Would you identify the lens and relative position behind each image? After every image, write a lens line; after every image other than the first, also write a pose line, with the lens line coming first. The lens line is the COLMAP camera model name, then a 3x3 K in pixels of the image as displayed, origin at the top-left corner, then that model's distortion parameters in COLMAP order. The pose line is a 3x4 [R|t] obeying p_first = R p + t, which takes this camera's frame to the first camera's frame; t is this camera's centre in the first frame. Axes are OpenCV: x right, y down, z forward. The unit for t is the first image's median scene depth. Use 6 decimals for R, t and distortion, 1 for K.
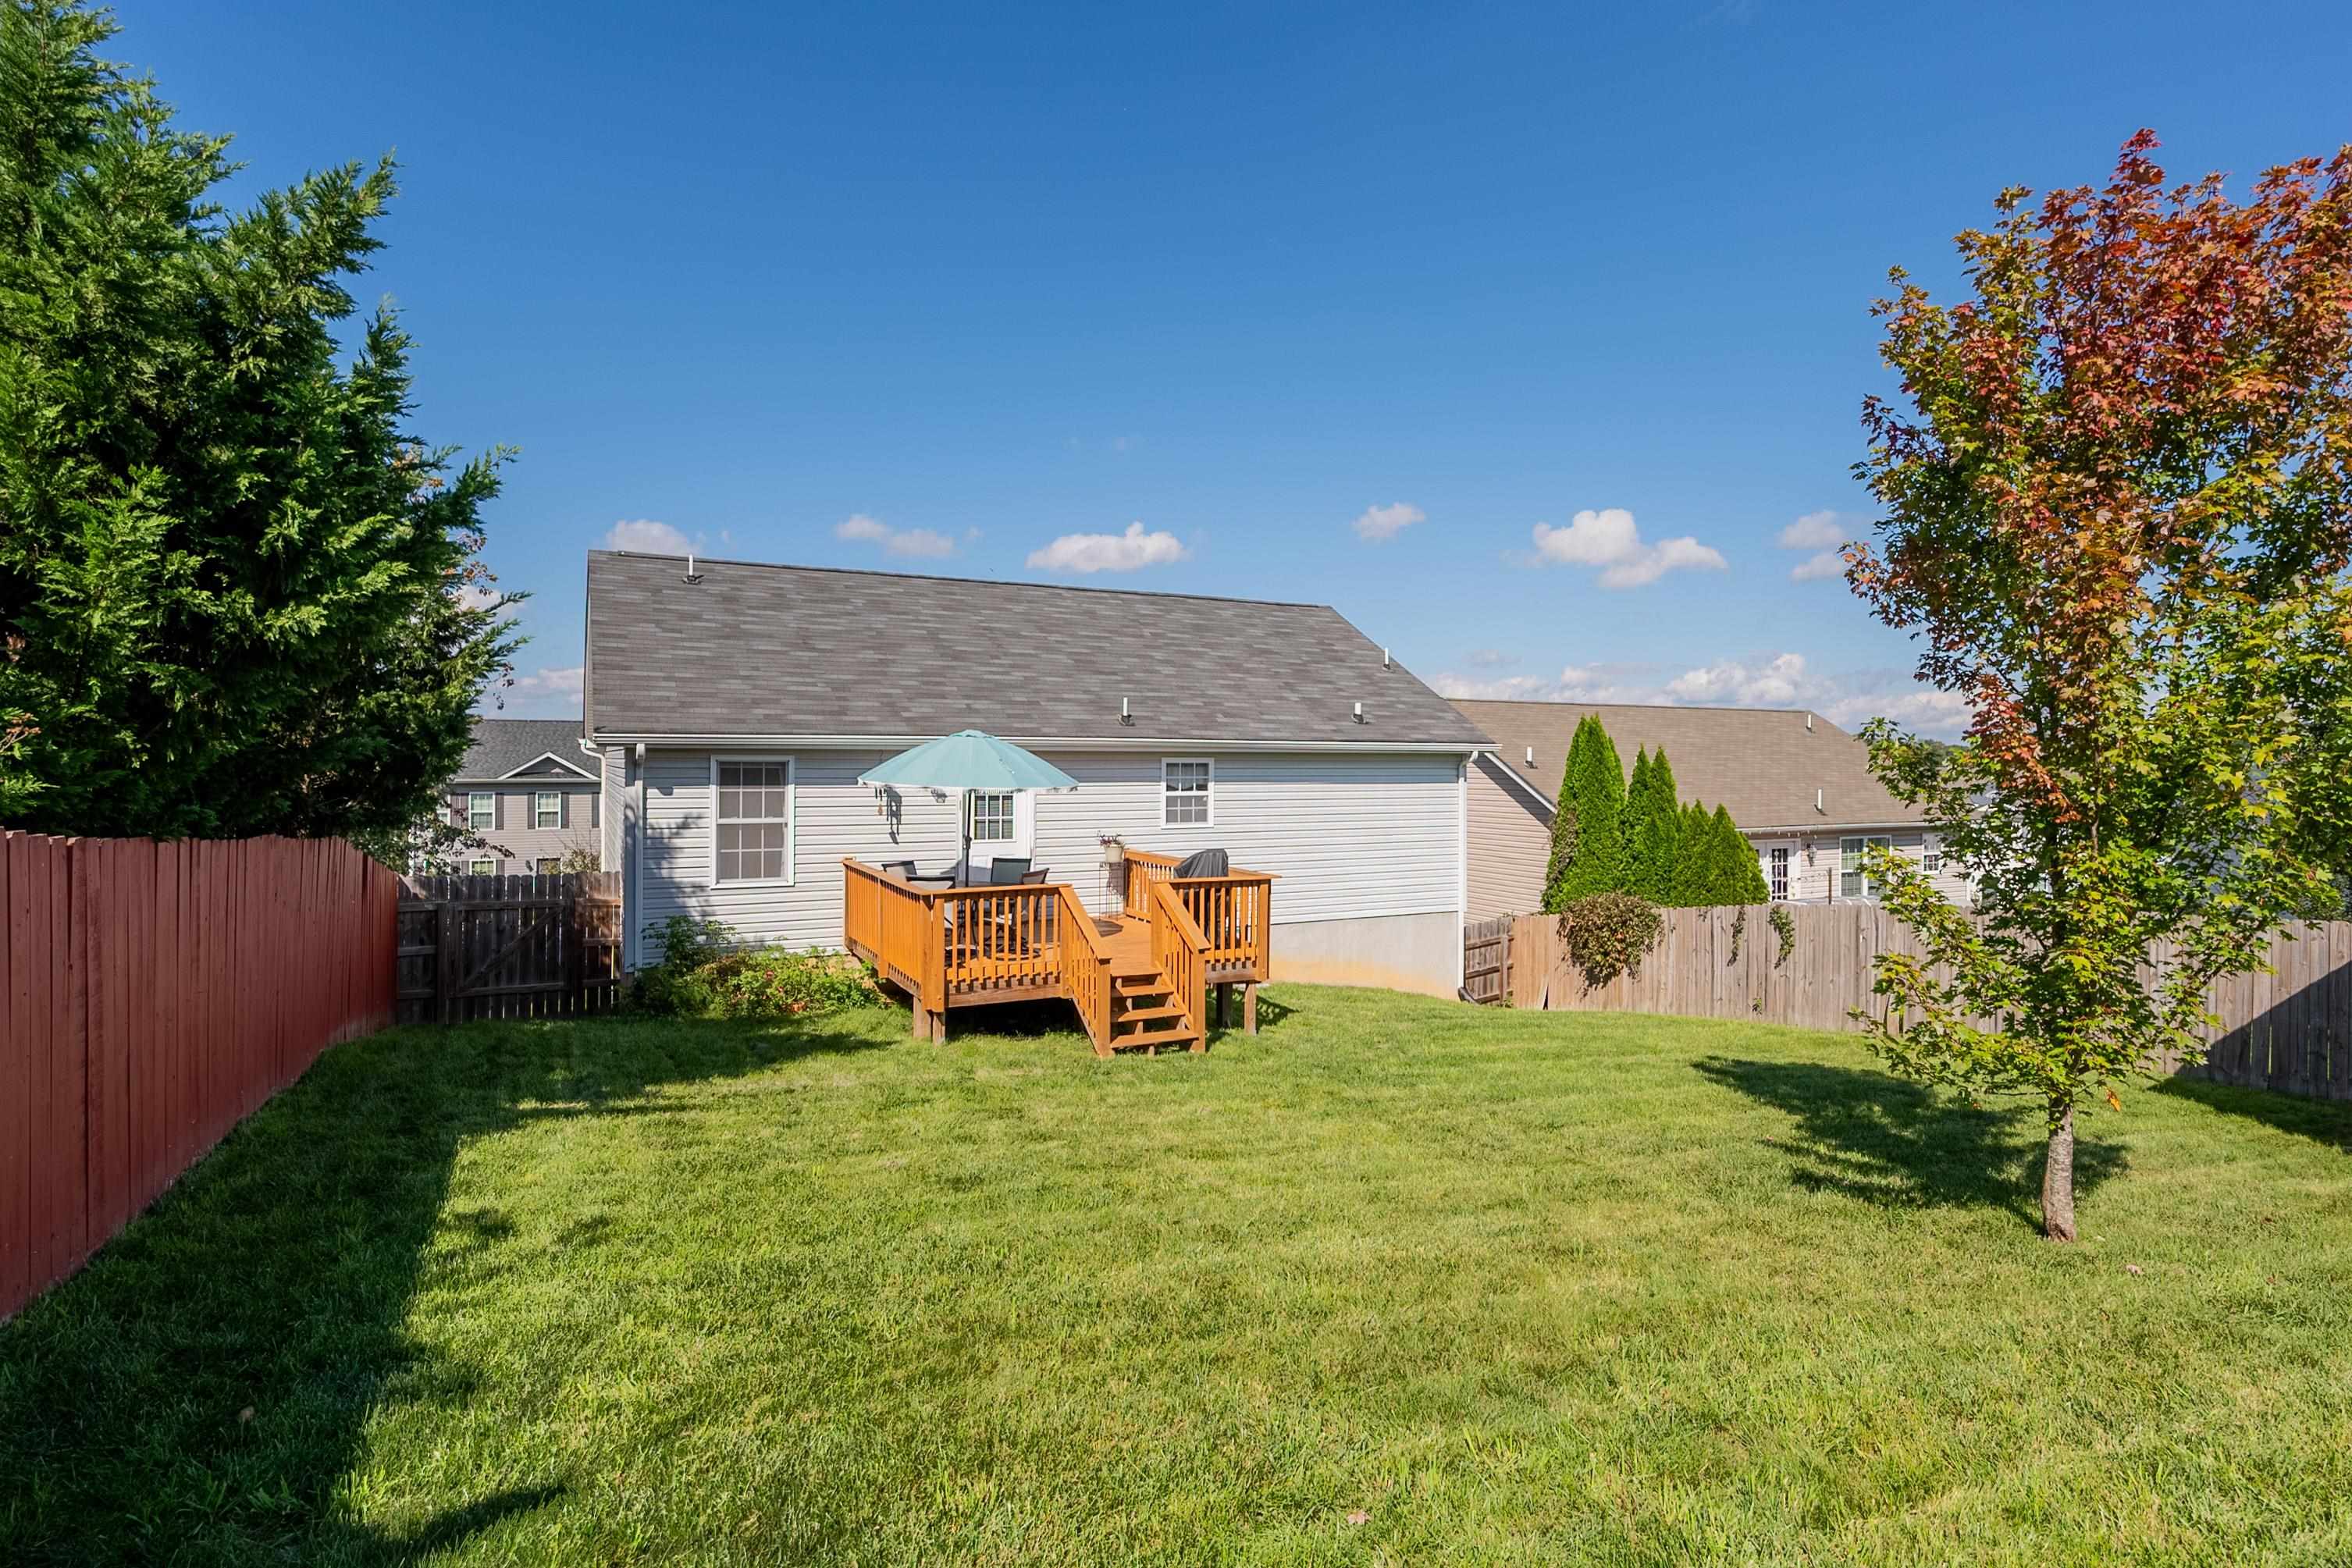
lens RADIAL K [[1034.9, 0, 1133.8], [0, 1034.9, 780.8], [0, 0, 1]] dist [-0.000588, -0.000060]
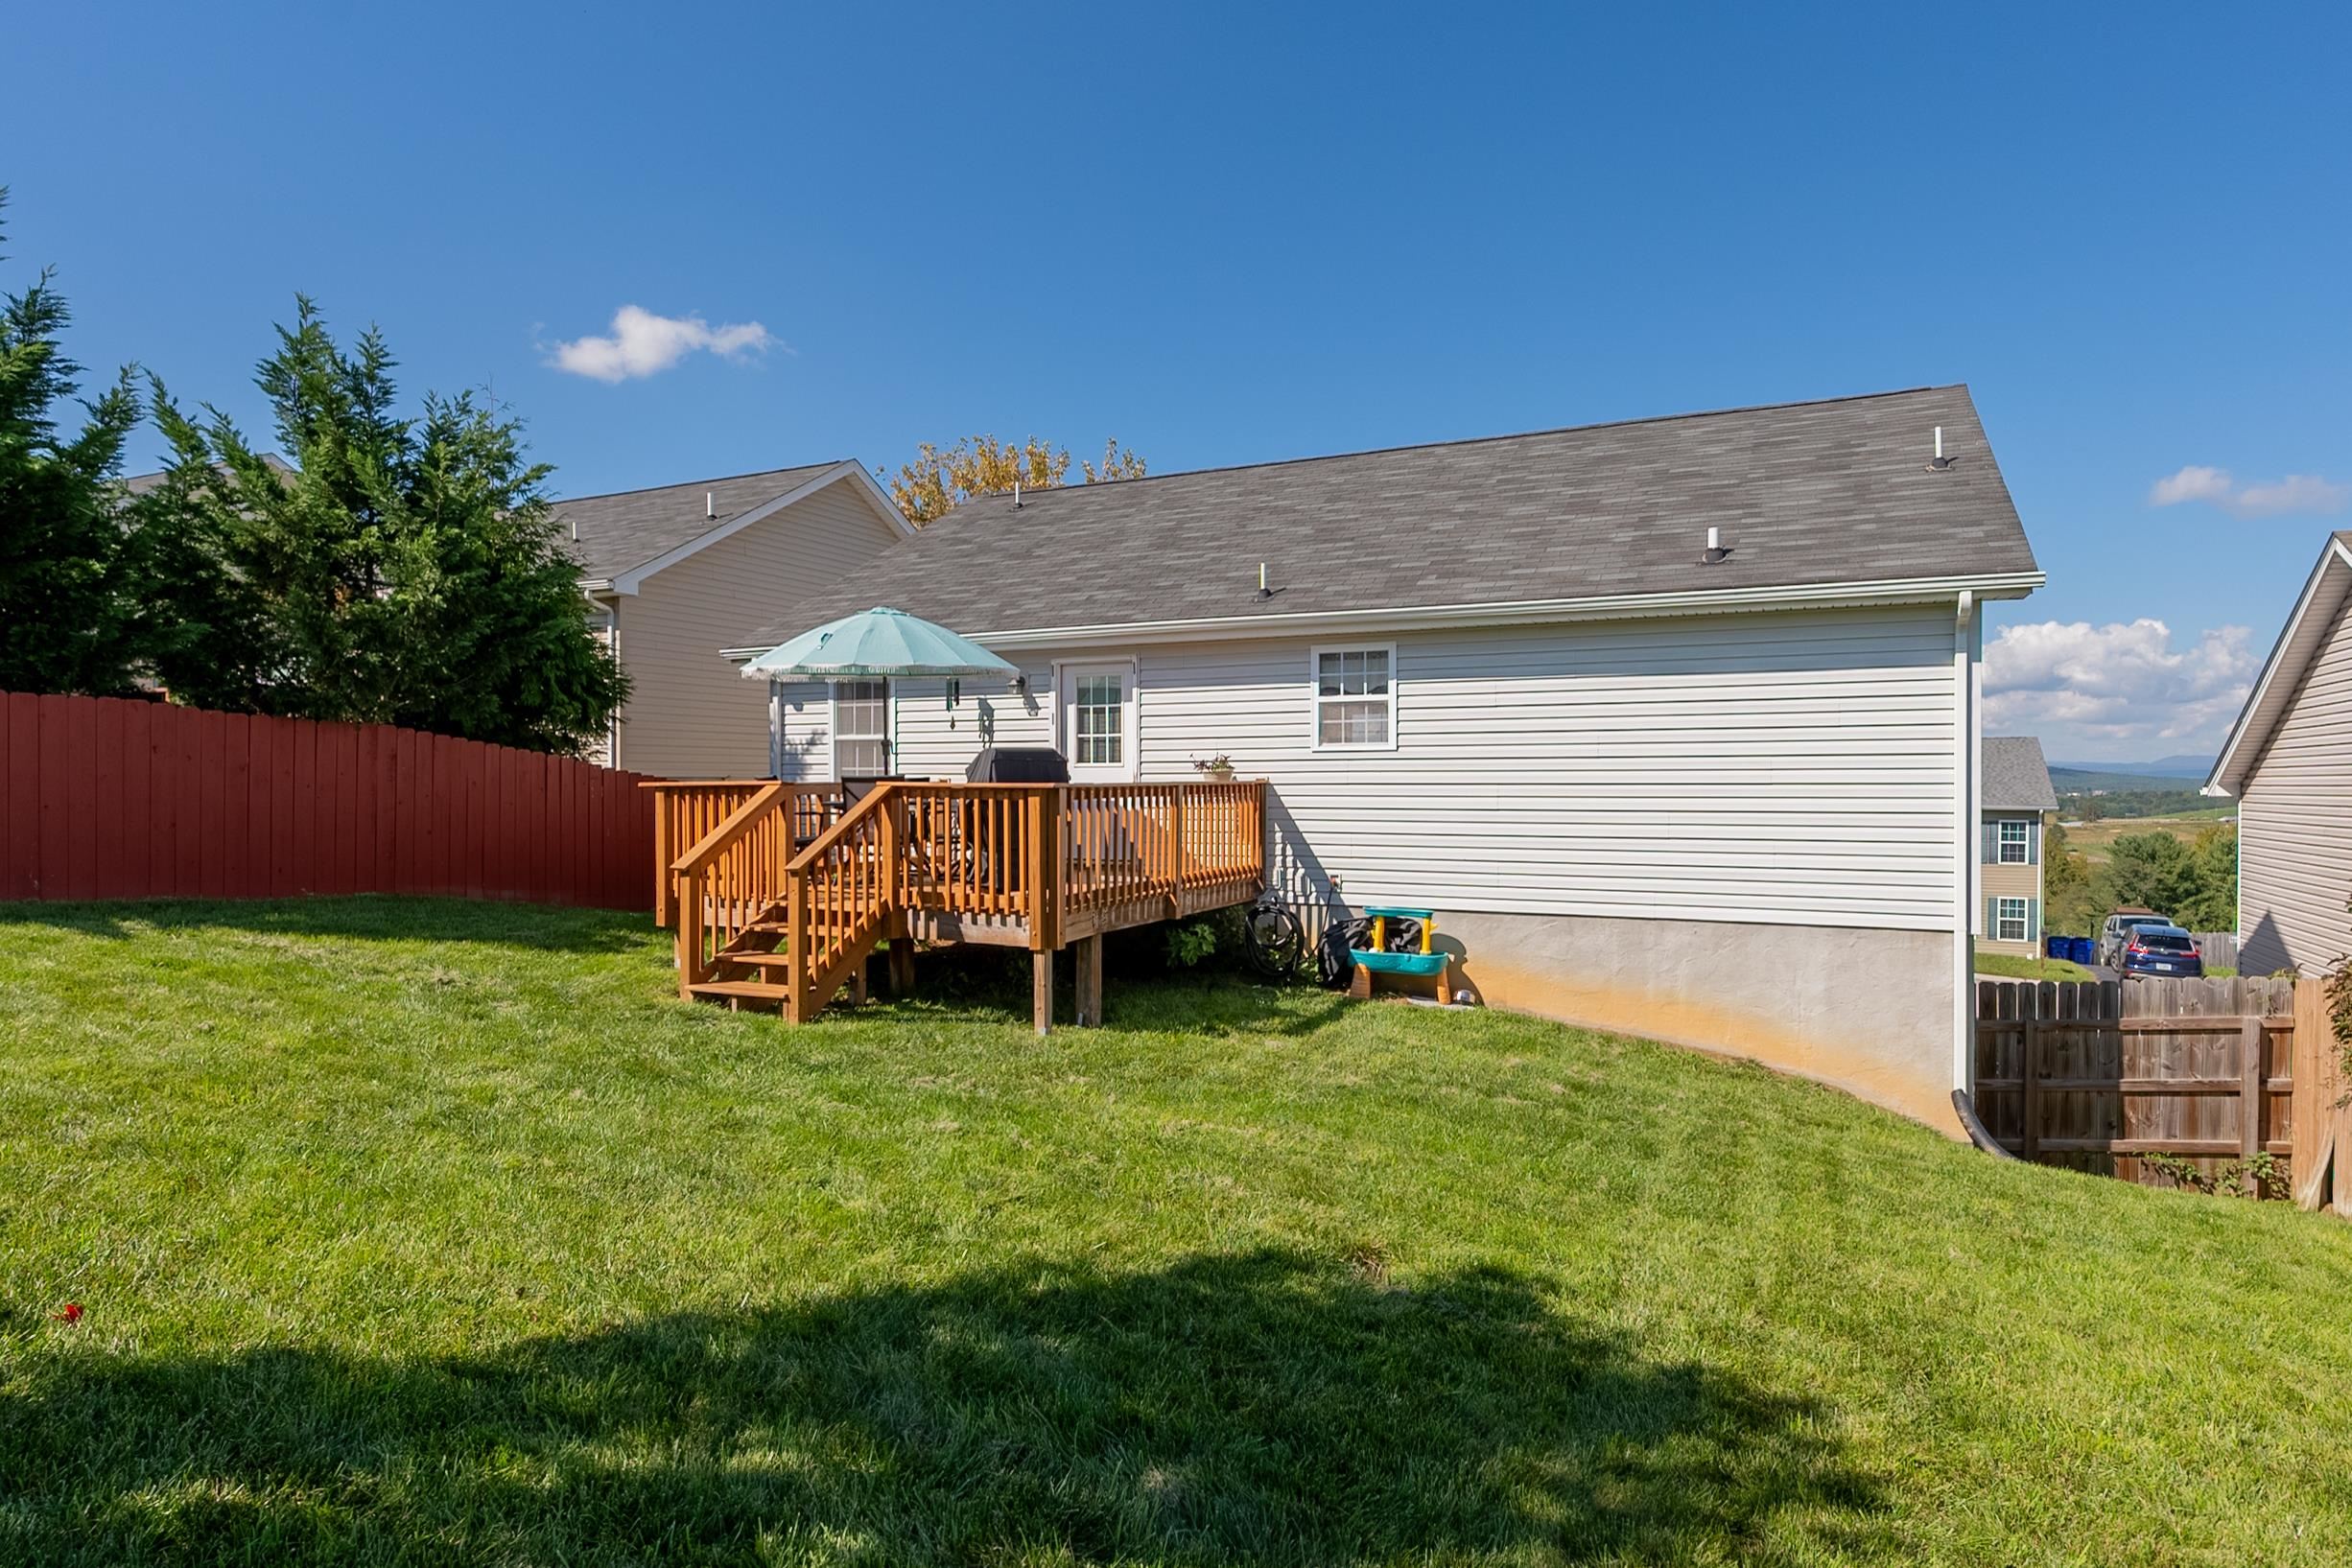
lens RADIAL K [[1148.1, 0, 1327.4], [0, 1148.1, 798.4], [0, 0, 1]] dist [0.002373, 0.000335]
pose [[0.695817, 0.007044, -0.718185, 0.553375], [-0.006465, 0.999973, 0.003545, 0.071756], [0.718190, 0.002177, 0.695843, 0.470648]]
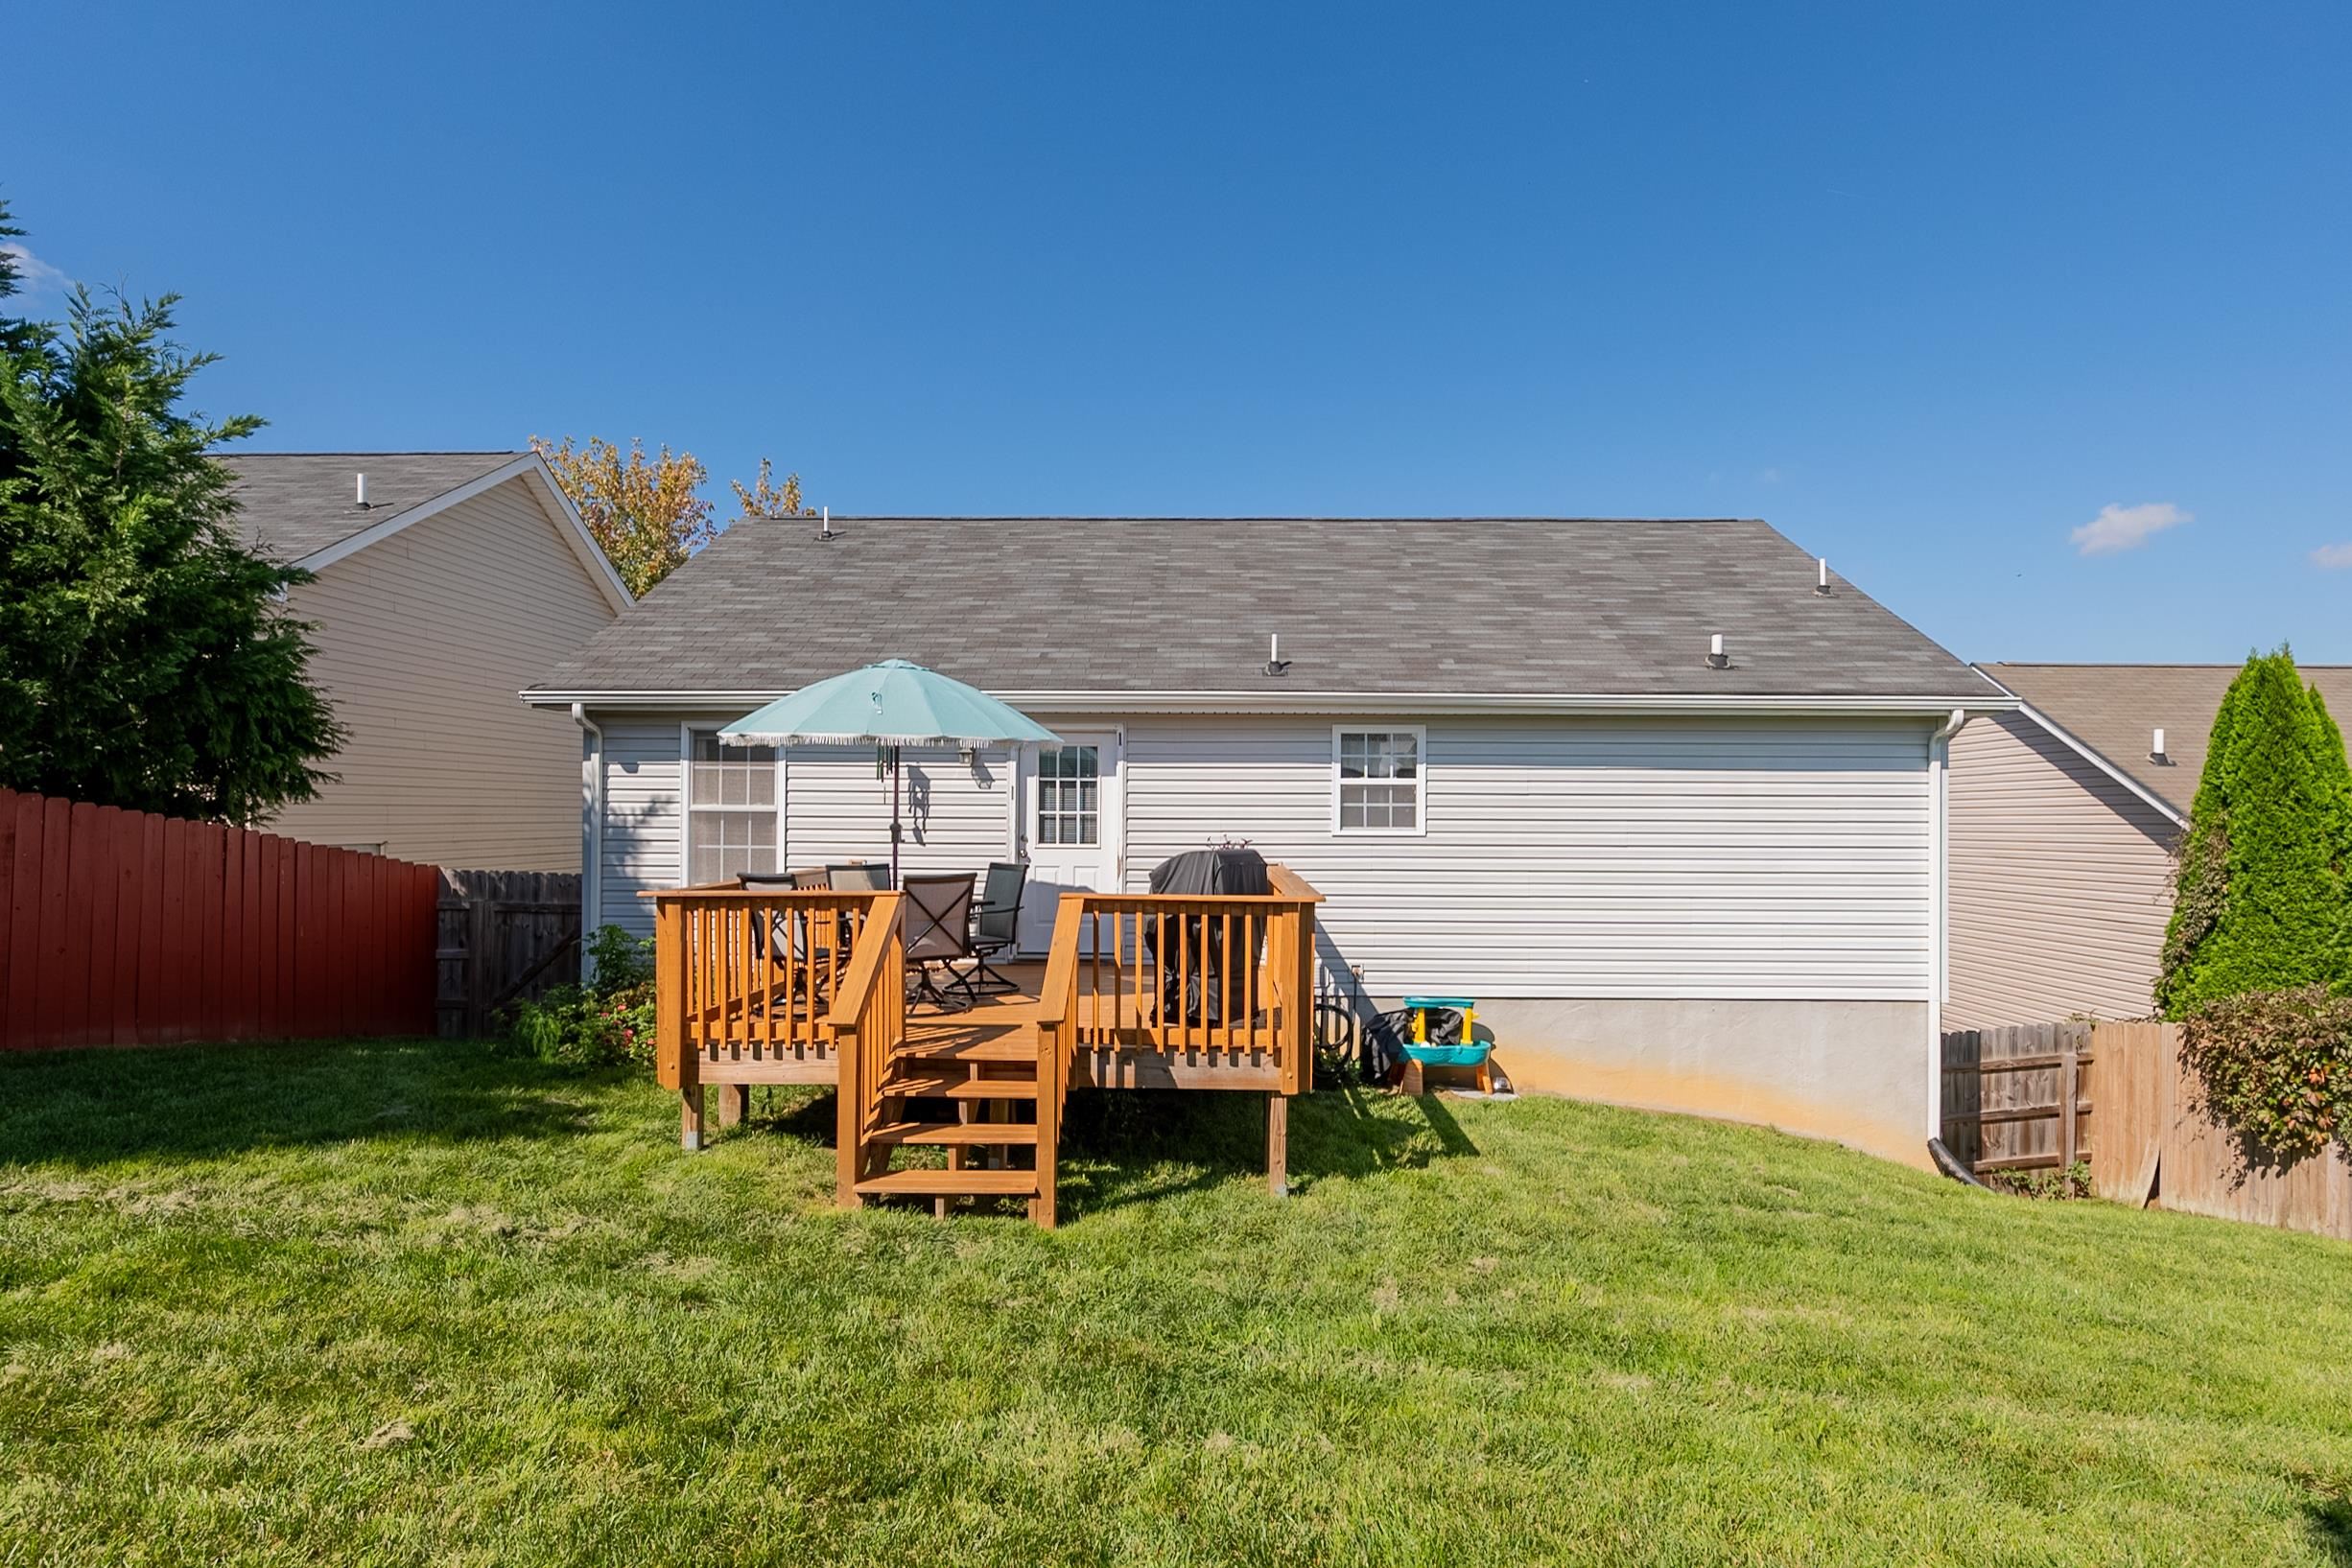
lens RADIAL K [[1069.9, 0, 1235.0], [0, 1069.9, 820.9], [0, 0, 1]] dist [0.000753, -0.000204]
pose [[0.907906, 0.003423, -0.419159, 0.242134], [-0.009463, 0.999879, -0.012331, 0.044428], [0.419066, 0.015162, 0.907829, 0.359562]]
